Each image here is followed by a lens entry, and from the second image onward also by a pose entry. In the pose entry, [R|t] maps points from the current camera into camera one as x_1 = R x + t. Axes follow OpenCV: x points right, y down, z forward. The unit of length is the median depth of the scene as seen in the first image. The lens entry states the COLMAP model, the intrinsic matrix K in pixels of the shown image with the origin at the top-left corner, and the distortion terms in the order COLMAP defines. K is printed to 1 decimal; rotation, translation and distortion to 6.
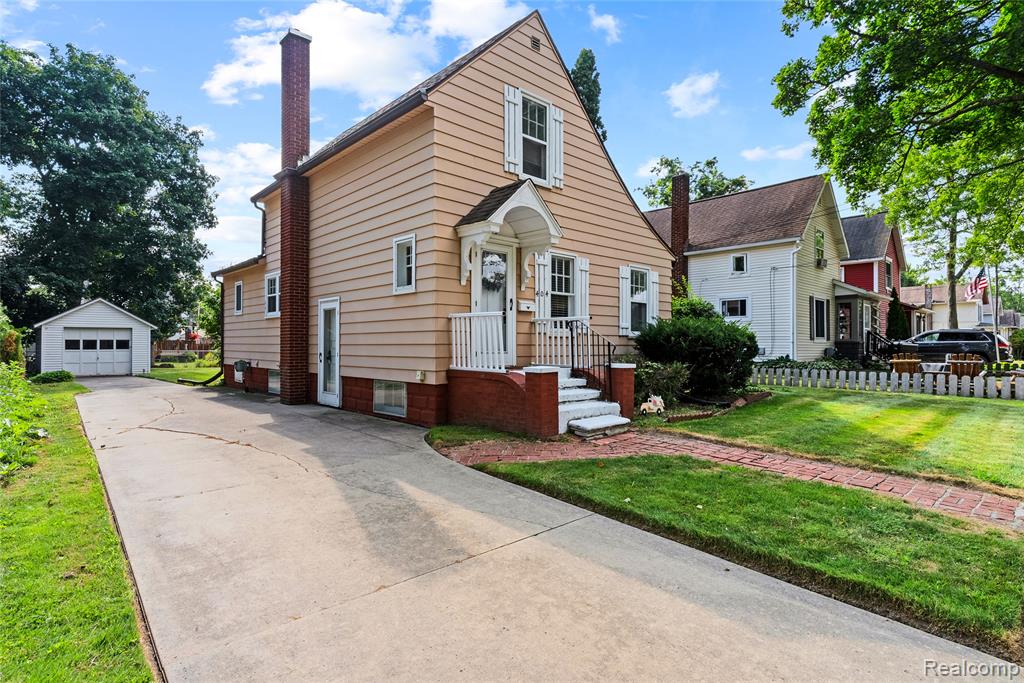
lens RADIAL K [[539.5, 0, 512.0], [0, 539.5, 338.5], [0, 0, 1]] dist [-0.000447, -0.001059]
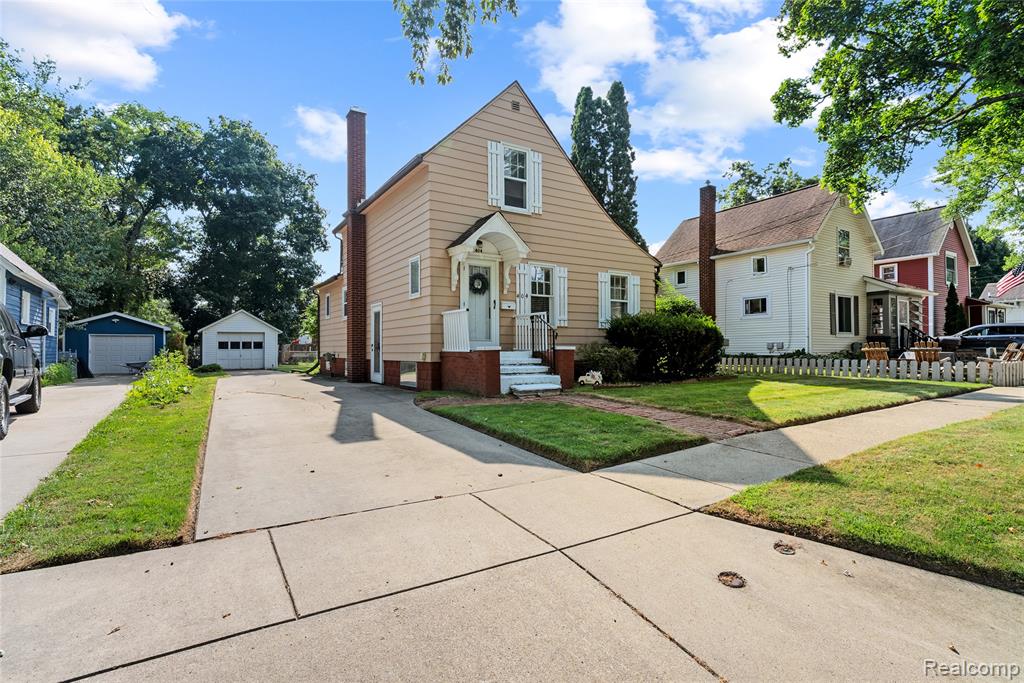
lens RADIAL K [[519.2, 0, 512.0], [0, 519.2, 341.5], [0, 0, 1]] dist [0.000727, -0.000125]
pose [[0.980917, -0.009009, -0.194220, 0.233730], [0.008012, 0.999950, -0.005921, 0.029364], [0.194264, 0.004252, 0.980940, -0.203450]]
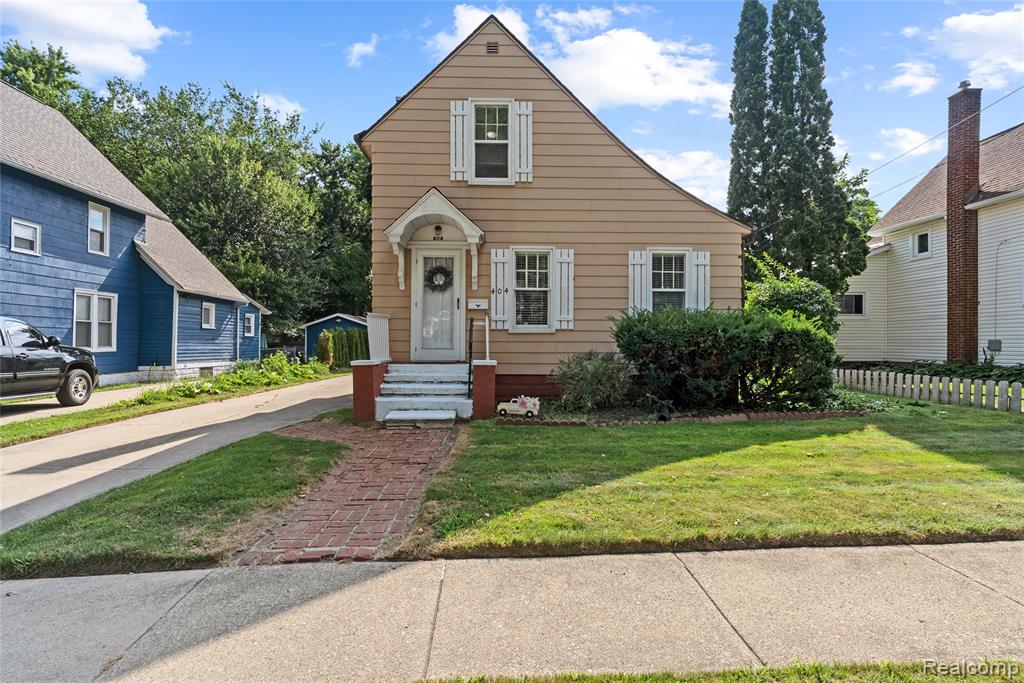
lens RADIAL K [[539.5, 0, 512.0], [0, 539.5, 338.5], [0, 0, 1]] dist [-0.000447, -0.001059]
pose [[0.741604, -0.003092, -0.670831, 0.642004], [0.005757, 0.999982, 0.001756, 0.003769], [0.670814, -0.005164, 0.741608, 0.222062]]
